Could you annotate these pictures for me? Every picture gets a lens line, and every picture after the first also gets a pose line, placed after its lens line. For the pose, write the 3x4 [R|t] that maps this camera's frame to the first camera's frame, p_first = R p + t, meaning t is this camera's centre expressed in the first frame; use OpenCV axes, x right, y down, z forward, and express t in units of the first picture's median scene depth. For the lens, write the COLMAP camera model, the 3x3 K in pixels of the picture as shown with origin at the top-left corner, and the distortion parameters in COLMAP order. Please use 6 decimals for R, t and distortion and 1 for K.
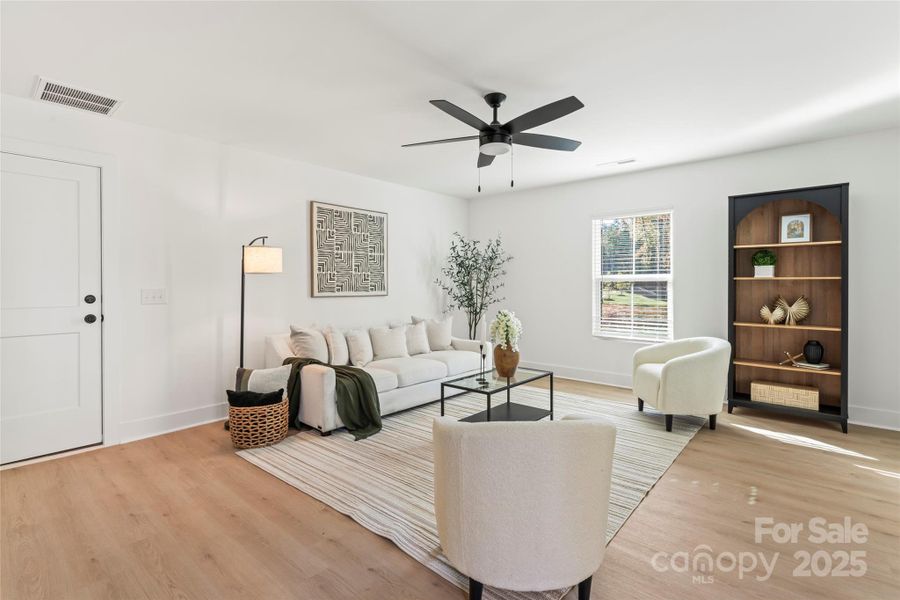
lens RADIAL K [[421.0, 0, 452.3], [0, 421.0, 289.4], [0, 0, 1]] dist [-0.000723, -0.000220]
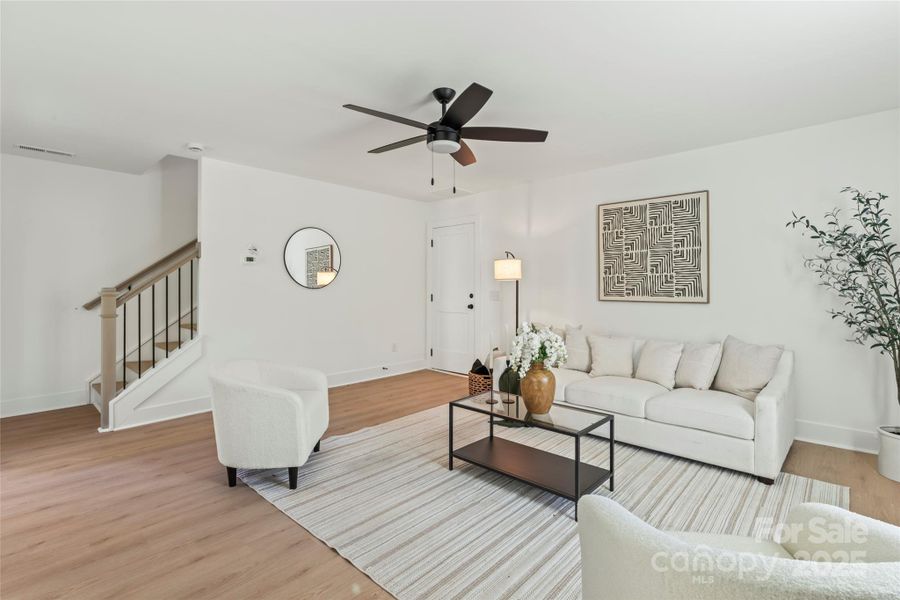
lens RADIAL K [[421.0, 0, 452.3], [0, 421.0, 289.4], [0, 0, 1]] dist [-0.000723, -0.000220]
pose [[-0.029631, 0.002937, -0.999557, 0.645330], [-0.013029, 0.999910, 0.003324, -0.006628], [0.999476, 0.013121, -0.029590, 0.640848]]
